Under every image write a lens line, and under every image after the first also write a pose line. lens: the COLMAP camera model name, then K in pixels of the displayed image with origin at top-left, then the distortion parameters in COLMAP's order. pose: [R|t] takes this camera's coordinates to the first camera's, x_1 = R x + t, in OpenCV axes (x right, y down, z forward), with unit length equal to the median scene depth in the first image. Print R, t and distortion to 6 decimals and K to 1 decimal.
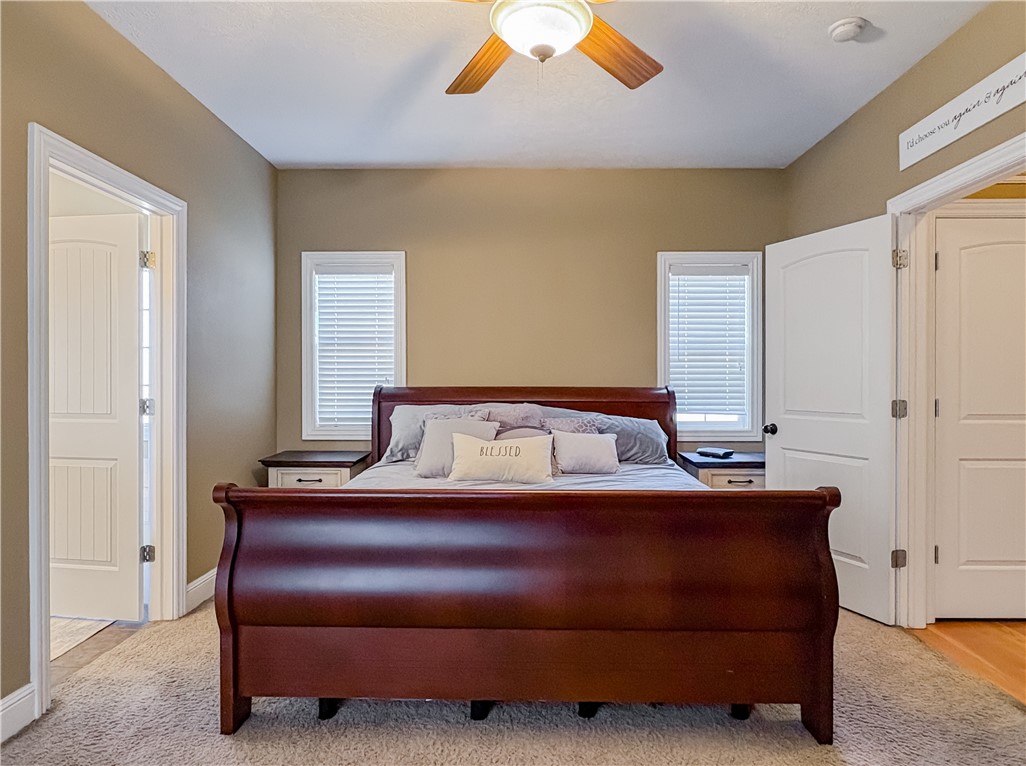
lens RADIAL K [[622.4, 0, 511.5], [0, 622.4, 383.0], [0, 0, 1]] dist [-0.002171, -0.003195]
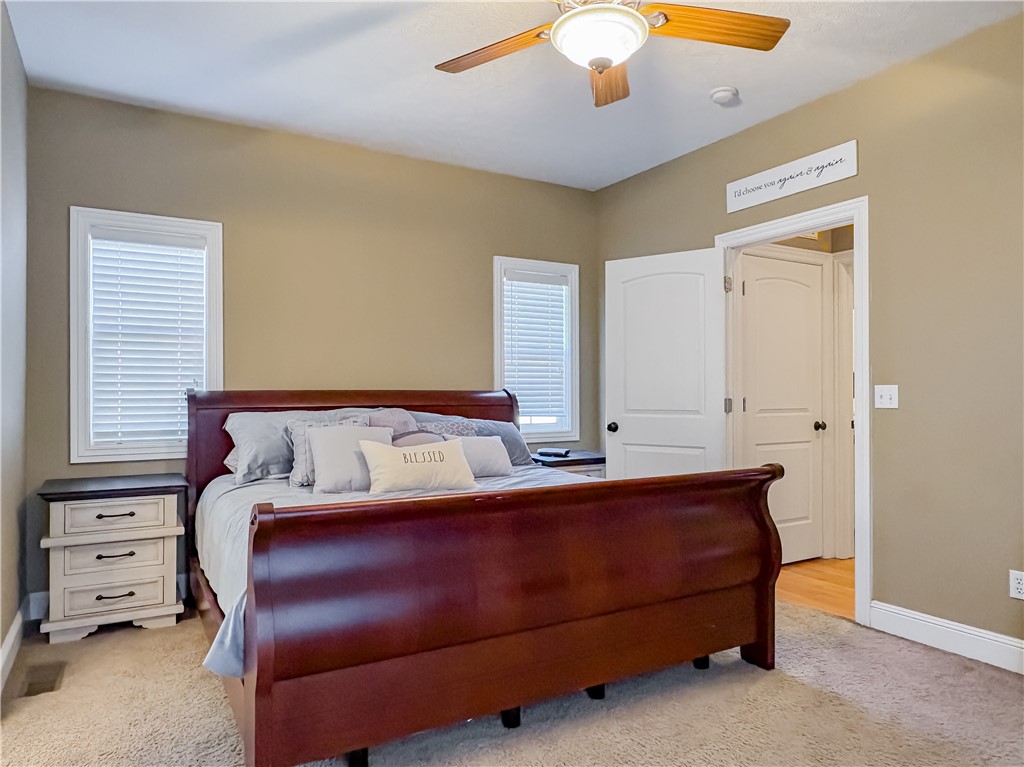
lens RADIAL K [[686.2, 0, 514.0], [0, 686.2, 387.1], [0, 0, 1]] dist [-0.009963, 0.001718]
pose [[0.849815, 0.001454, 0.527080, -0.351965], [0.003232, 0.999963, -0.007970, 0.010915], [-0.527072, 0.008476, 0.849778, 0.050614]]
